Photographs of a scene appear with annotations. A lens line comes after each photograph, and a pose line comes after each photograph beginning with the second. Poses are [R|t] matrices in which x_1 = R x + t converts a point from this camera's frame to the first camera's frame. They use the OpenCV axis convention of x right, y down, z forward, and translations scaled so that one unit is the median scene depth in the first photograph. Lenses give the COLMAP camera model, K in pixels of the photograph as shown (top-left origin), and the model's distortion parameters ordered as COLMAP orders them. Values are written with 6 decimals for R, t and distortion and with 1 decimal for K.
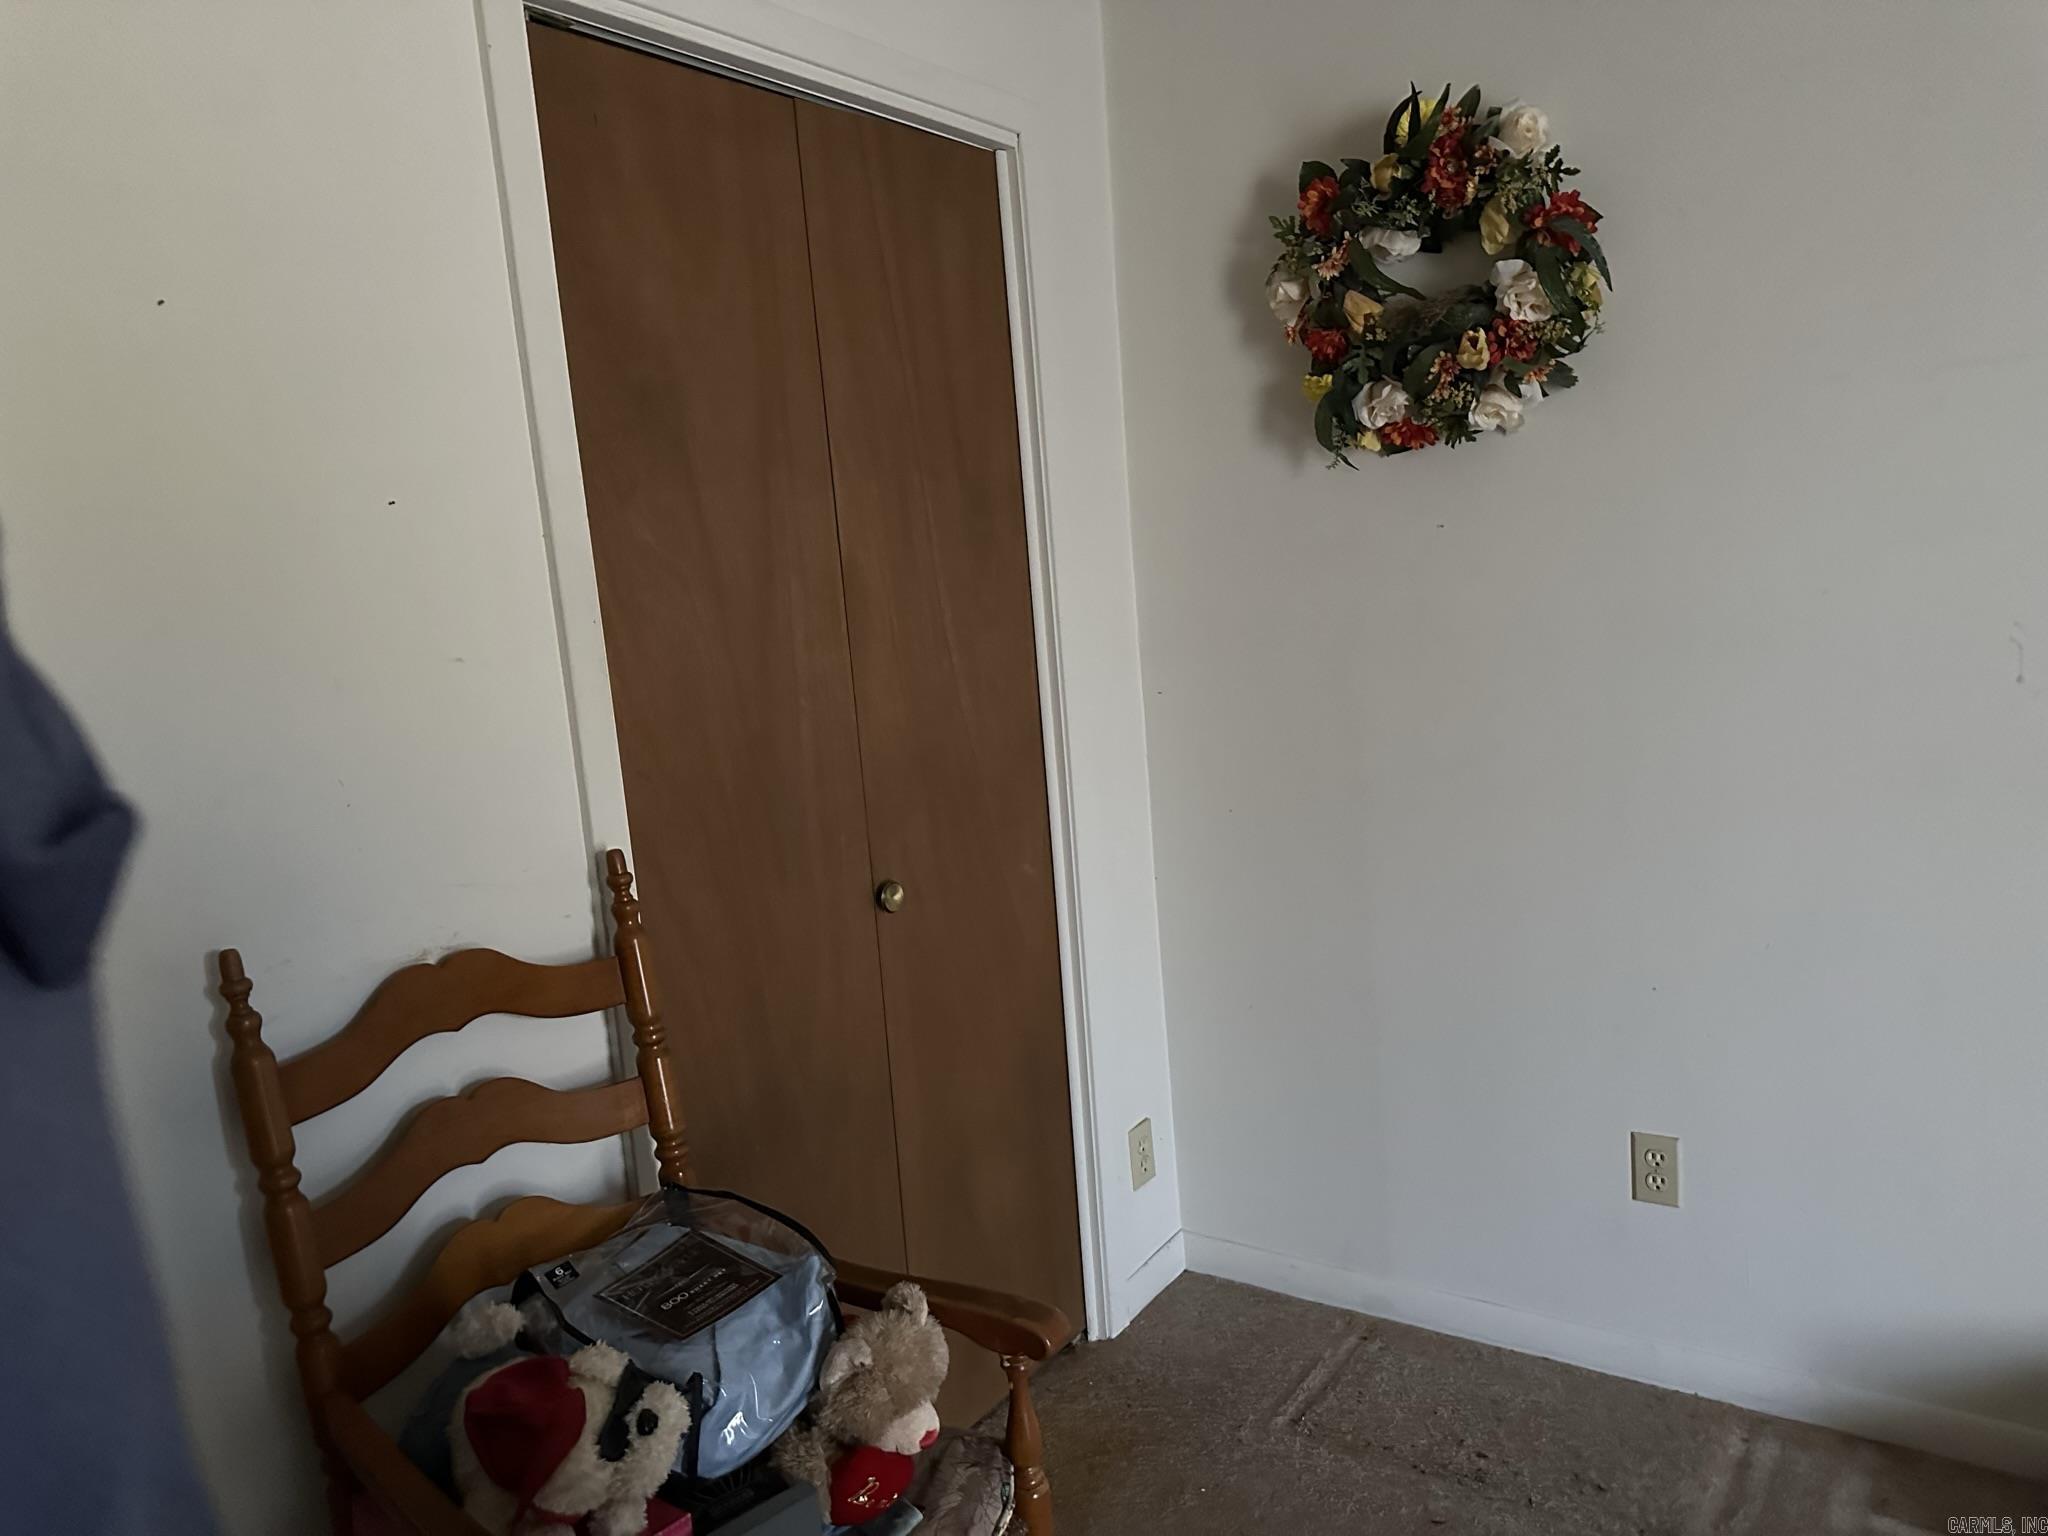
lens RADIAL K [[1456.1, 0, 998.0], [0, 1456.1, 761.6], [0, 0, 1]] dist [0.057461, -0.070514]
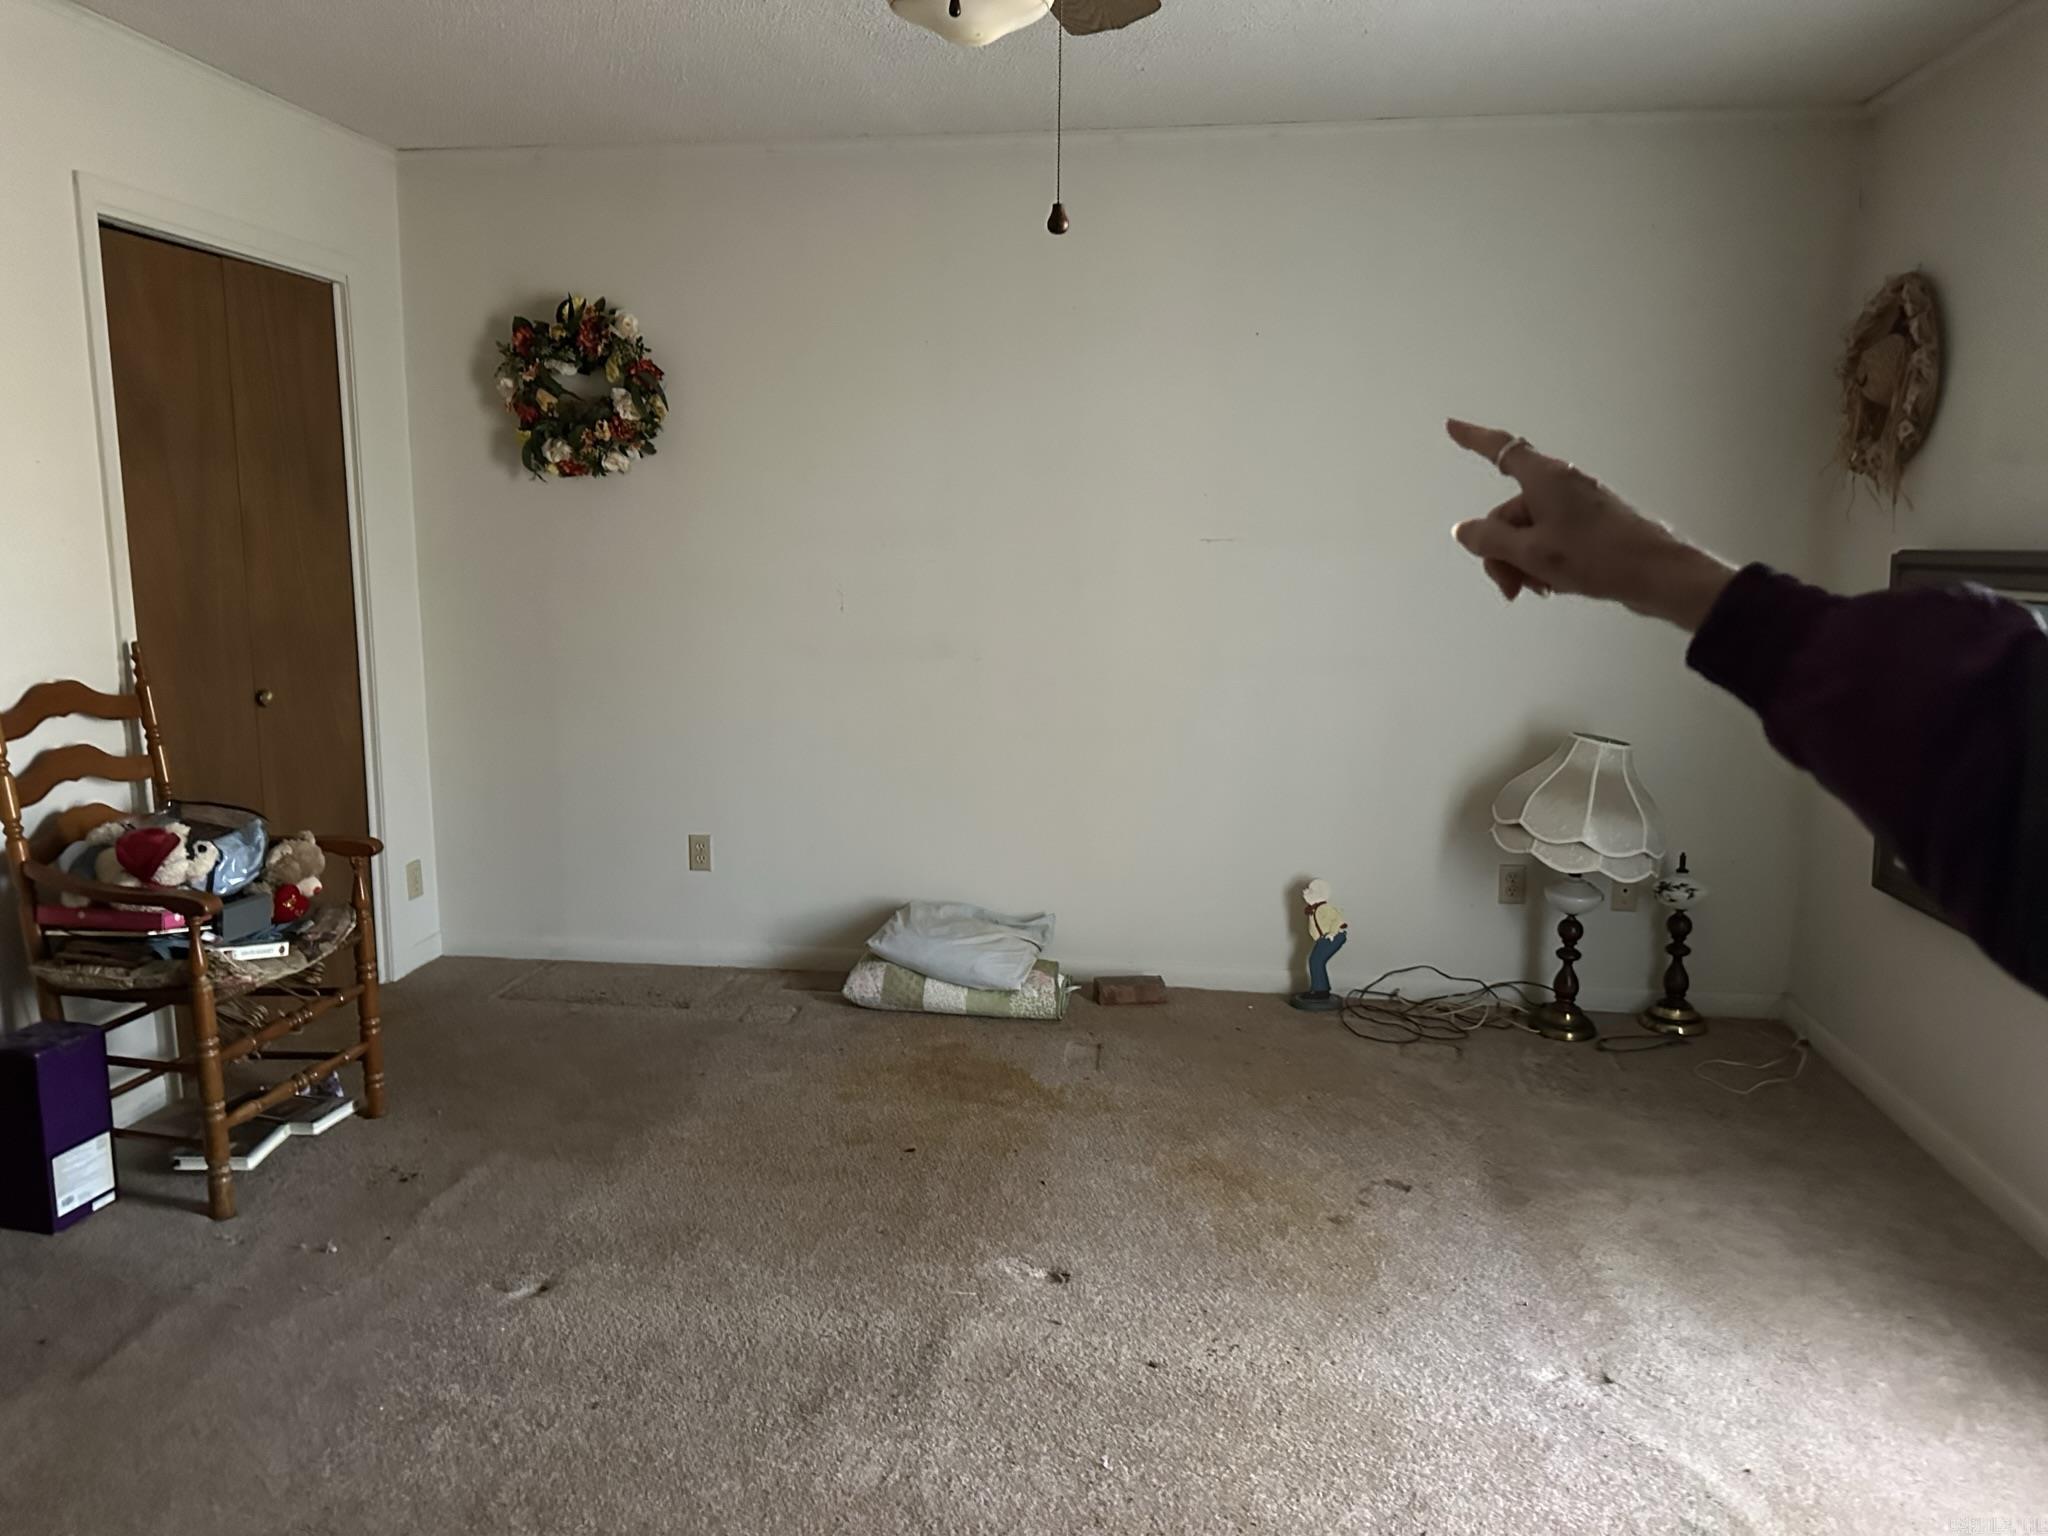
lens RADIAL K [[1456.1, 0, 998.0], [0, 1456.1, 761.6], [0, 0, 1]] dist [0.057461, -0.070514]
pose [[0.888149, 0.010942, 0.459426, -0.101350], [-0.014836, 0.999878, 0.004867, 0.145139], [-0.459317, -0.011139, 0.888203, -0.984525]]
